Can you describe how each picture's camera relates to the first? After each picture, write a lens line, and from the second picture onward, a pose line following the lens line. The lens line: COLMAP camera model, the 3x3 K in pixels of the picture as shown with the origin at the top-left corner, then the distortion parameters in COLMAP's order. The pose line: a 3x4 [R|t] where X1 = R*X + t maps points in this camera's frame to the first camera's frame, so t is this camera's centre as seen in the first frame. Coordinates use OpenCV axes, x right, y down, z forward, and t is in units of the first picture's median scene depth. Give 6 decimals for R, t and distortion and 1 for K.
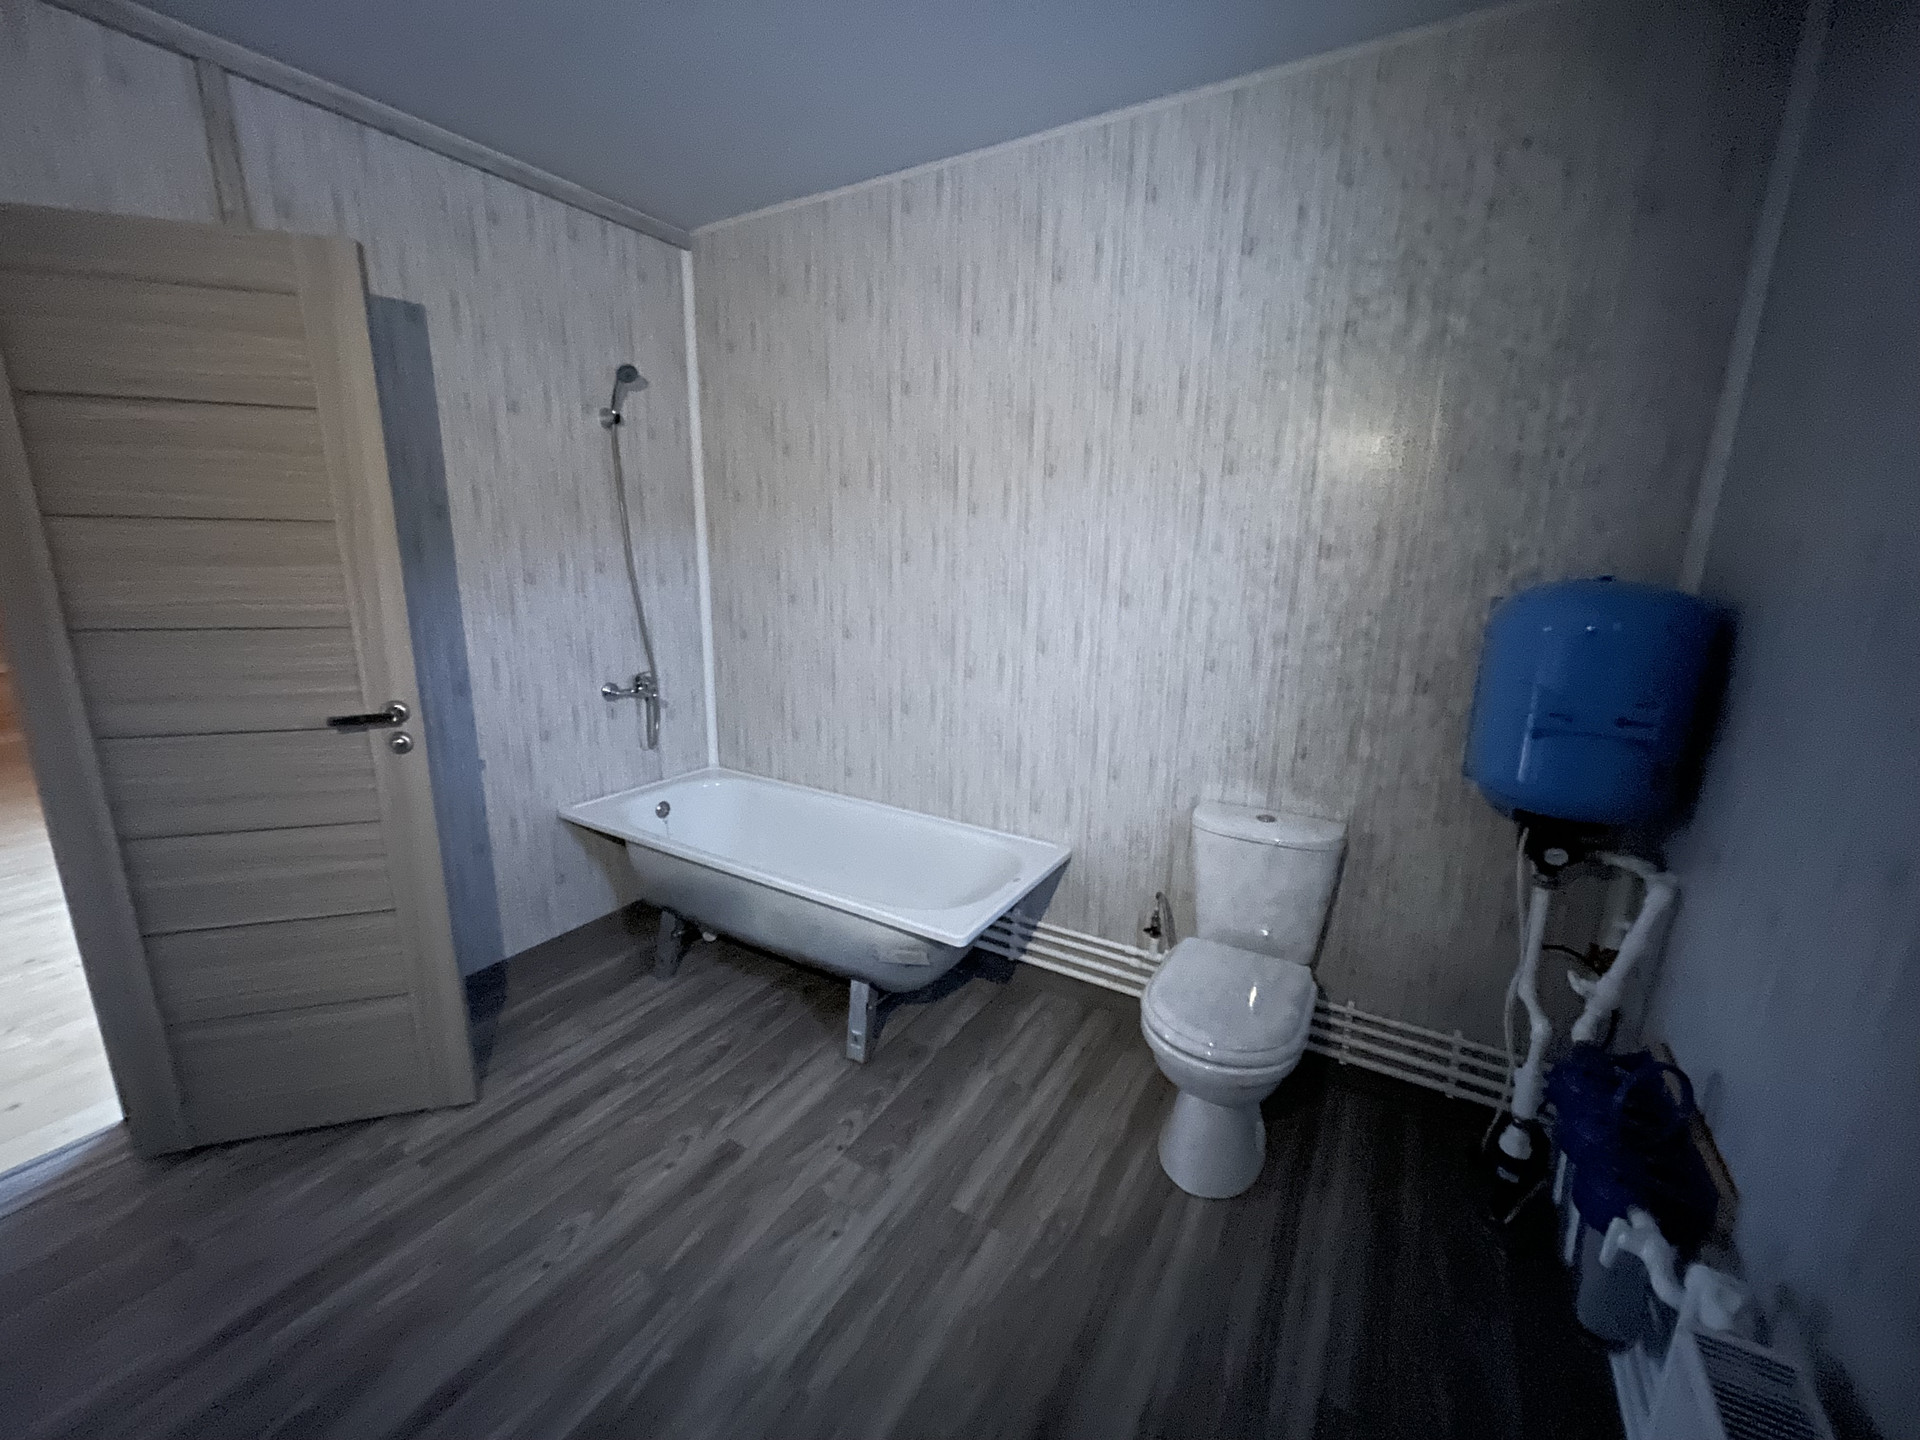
lens RADIAL K [[777.2, 0, 949.6], [0, 777.2, 715.4], [0, 0, 1]] dist [-0.000021, -0.000072]
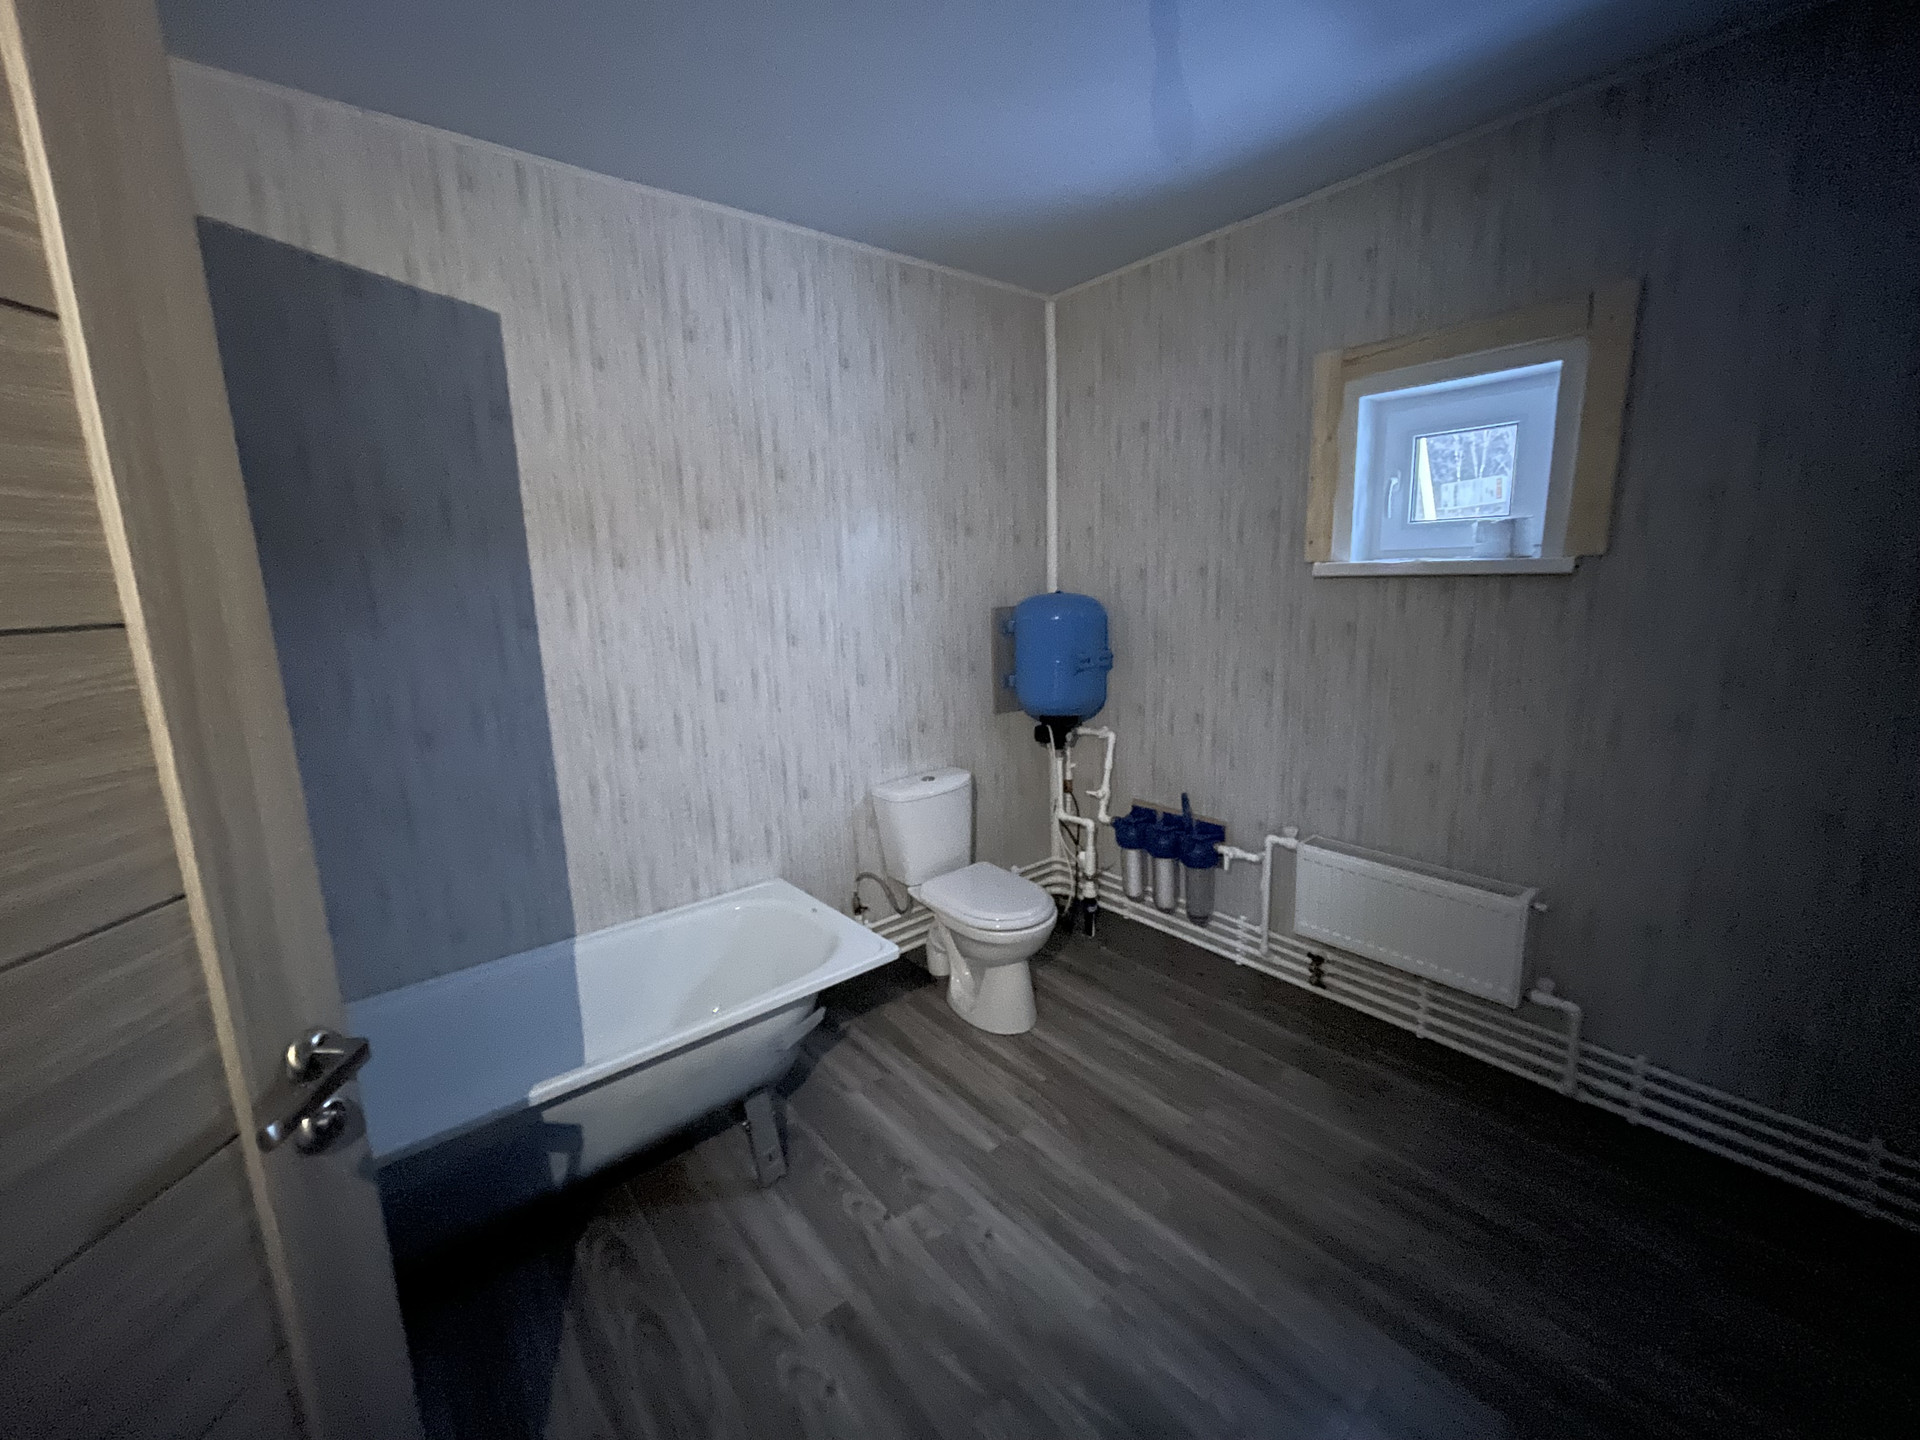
lens RADIAL K [[777.2, 0, 949.6], [0, 777.2, 715.4], [0, 0, 1]] dist [-0.000021, -0.000072]
pose [[0.336797, -0.195793, 0.920996, -0.856704], [0.248064, 0.962036, 0.113804, -0.127703], [-0.908313, 0.190137, 0.372580, 0.441276]]
